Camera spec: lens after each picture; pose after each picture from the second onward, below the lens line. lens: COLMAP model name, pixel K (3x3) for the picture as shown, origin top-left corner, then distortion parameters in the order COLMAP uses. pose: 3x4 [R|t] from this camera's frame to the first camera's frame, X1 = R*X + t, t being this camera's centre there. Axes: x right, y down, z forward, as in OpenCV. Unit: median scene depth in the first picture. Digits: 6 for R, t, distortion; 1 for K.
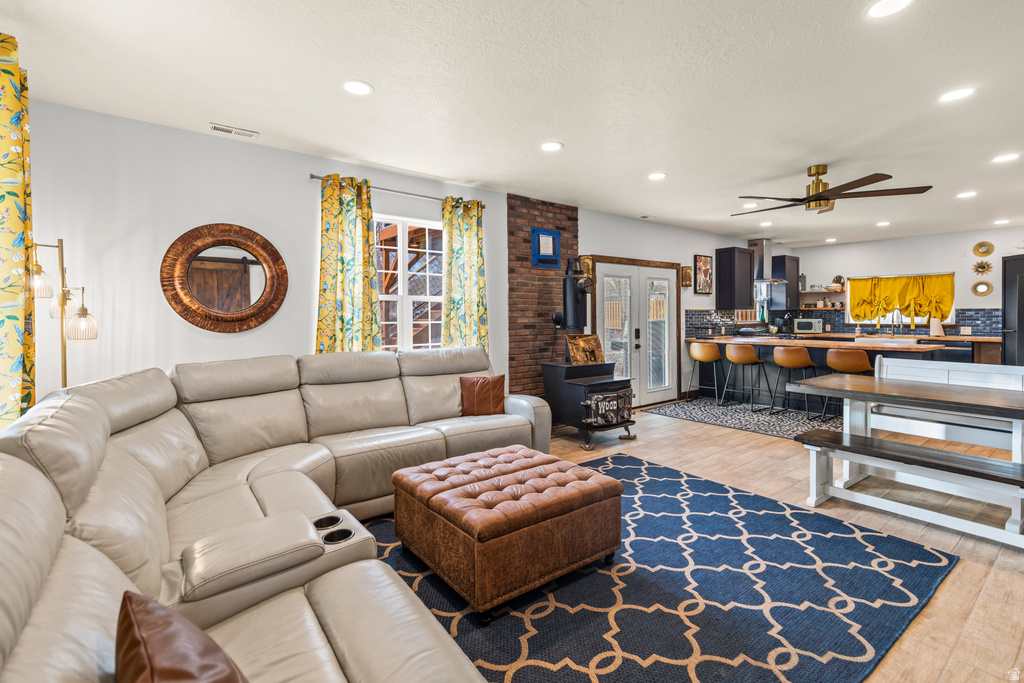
lens RADIAL K [[464.3, 0, 511.4], [0, 464.3, 321.3], [0, 0, 1]] dist [0.000067, -0.000183]
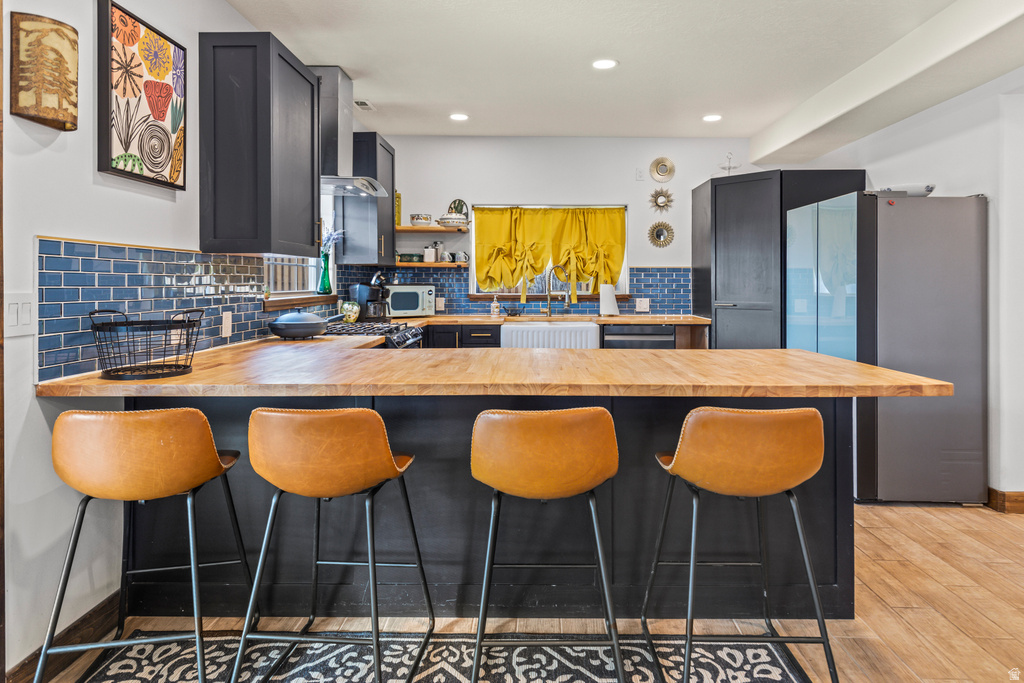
lens RADIAL K [[600.7, 0, 525.5], [0, 600.7, 278.1], [0, 0, 1]] dist [0.003884, 0.001220]
pose [[0.619147, 0.008802, 0.785226, 0.285564], [0.008529, 0.999803, -0.017933, -0.001213], [-0.785229, 0.017800, 0.618950, 0.641701]]
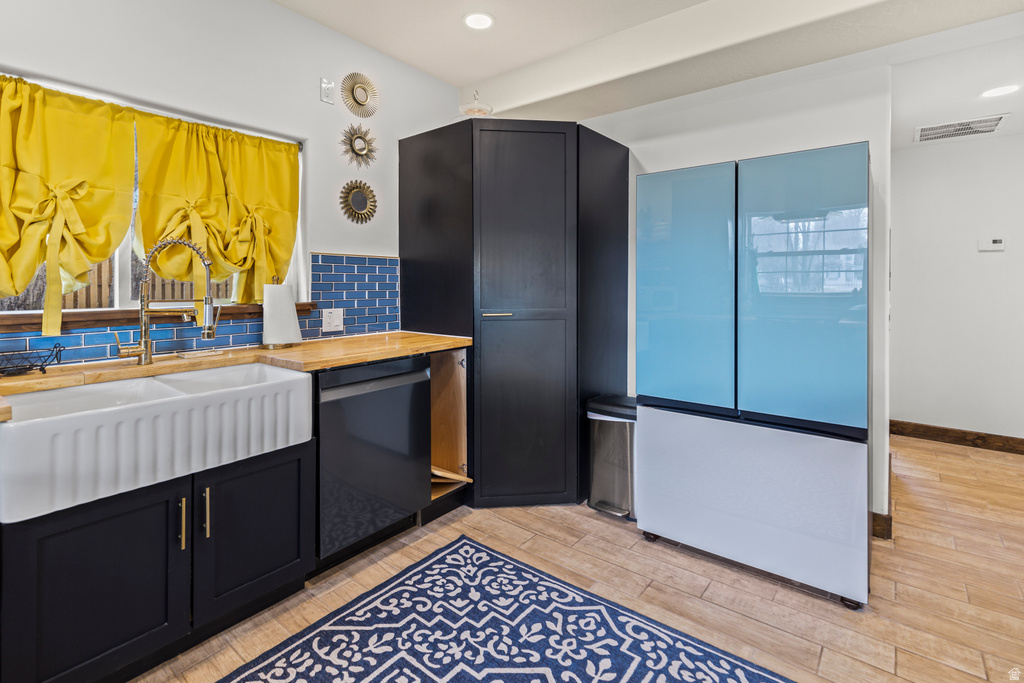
lens RADIAL K [[484.3, 0, 506.5], [0, 484.3, 290.7], [0, 0, 1]] dist [0.002628, 0.000092]
pose [[-0.244666, -0.013156, 0.969518, 0.601580], [0.018005, 0.999674, 0.018109, -0.005177], [-0.969440, 0.021887, -0.244350, 0.960209]]
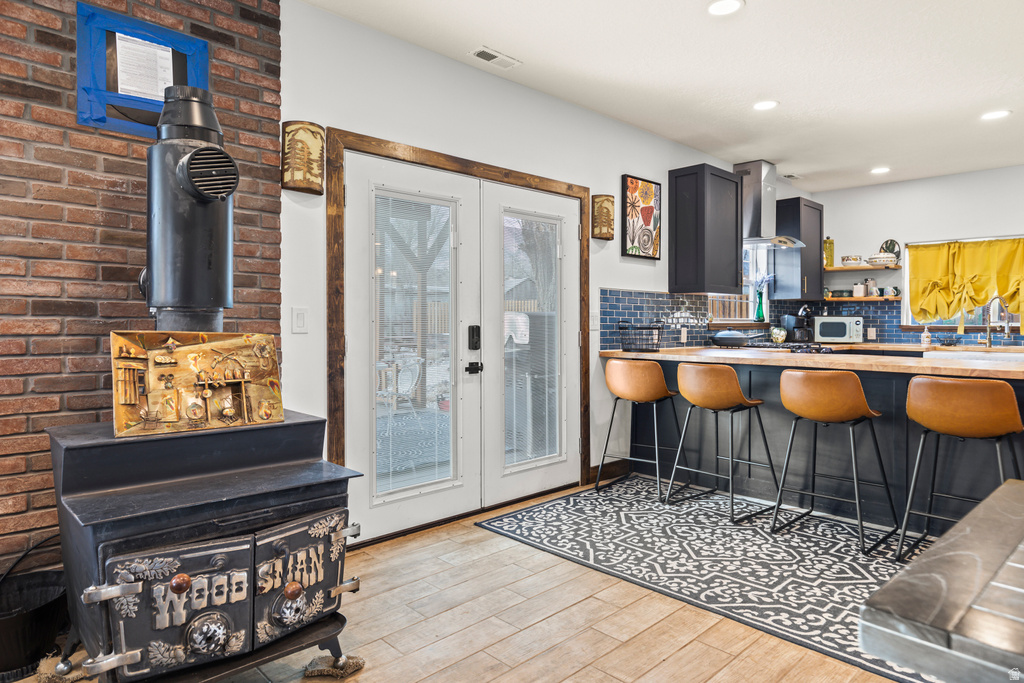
lens RADIAL K [[611.9, 0, 516.8], [0, 611.9, 322.4], [0, 0, 1]] dist [0.004786, -0.000390]
pose [[0.993757, 0.009209, 0.111186, 0.211836], [-0.007681, 0.999870, -0.014162, 0.017435], [-0.111302, 0.013220, 0.993699, 0.379337]]
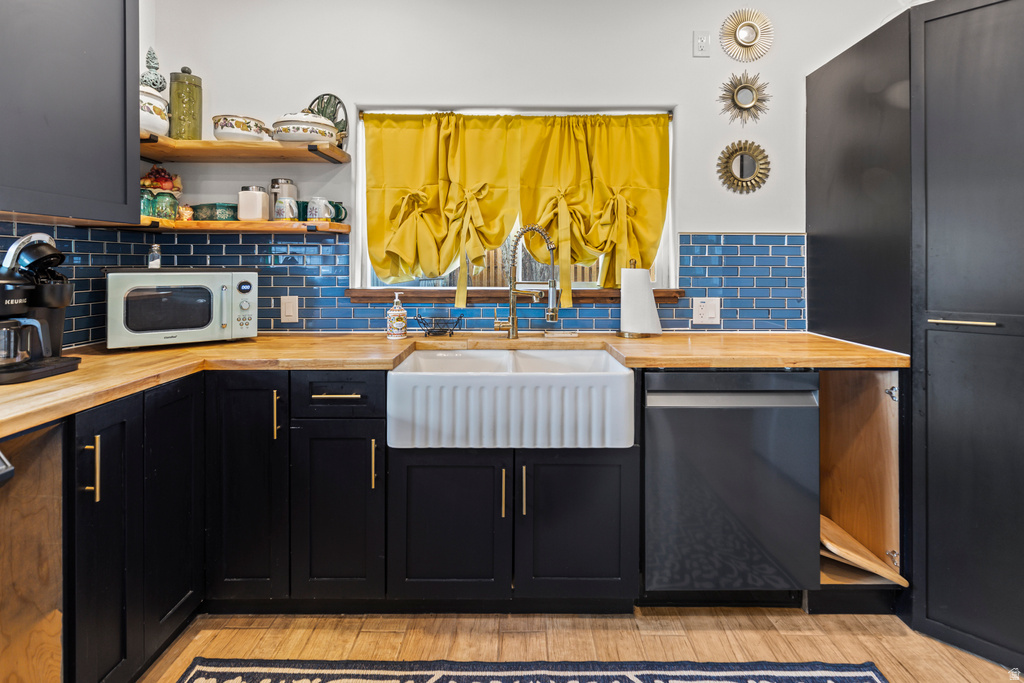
lens RADIAL K [[509.9, 0, 515.5], [0, 509.9, 263.9], [0, 0, 1]] dist [0.000971, -0.000420]
pose [[0.610543, 0.006513, 0.791956, 0.653949], [0.008758, 0.999850, -0.014975, -0.005022], [-0.791935, 0.016079, 0.610394, 0.897702]]
